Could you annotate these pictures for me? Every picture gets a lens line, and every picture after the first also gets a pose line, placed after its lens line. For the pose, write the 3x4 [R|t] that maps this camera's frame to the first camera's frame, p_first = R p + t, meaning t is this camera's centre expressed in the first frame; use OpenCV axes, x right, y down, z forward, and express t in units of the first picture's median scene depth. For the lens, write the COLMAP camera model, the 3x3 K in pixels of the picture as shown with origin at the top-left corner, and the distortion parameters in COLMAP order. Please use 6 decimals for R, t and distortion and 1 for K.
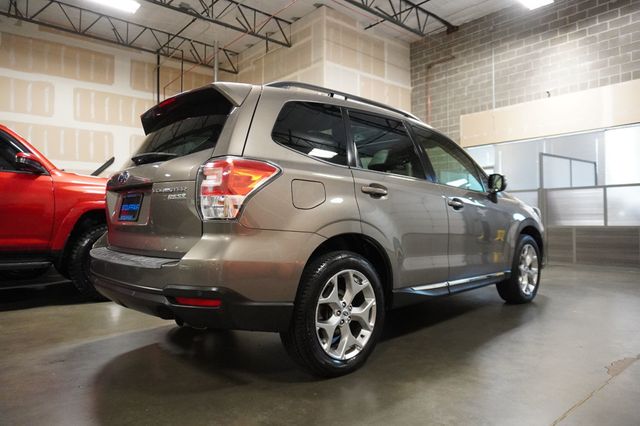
lens RADIAL K [[430.2, 0, 318.0], [0, 430.2, 211.0], [0, 0, 1]] dist [-0.001229, 0.001770]
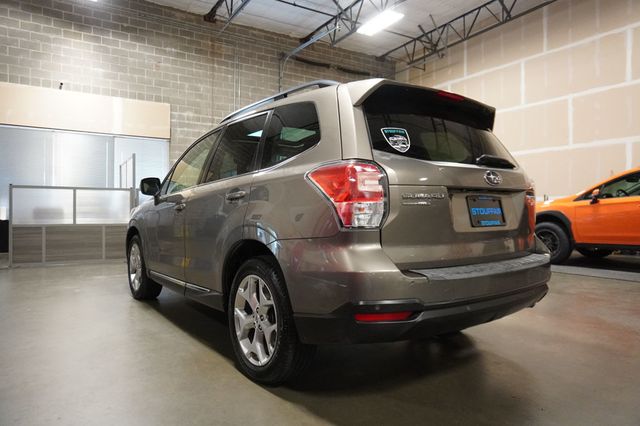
lens RADIAL K [[430.2, 0, 317.8], [0, 430.2, 216.3], [0, 0, 1]] dist [-0.001229, 0.001770]
pose [[0.137756, 0.010221, 0.990413, -0.344396], [-0.011421, 0.999897, -0.008730, 0.018719], [-0.990400, -0.010109, 0.137859, 0.325565]]
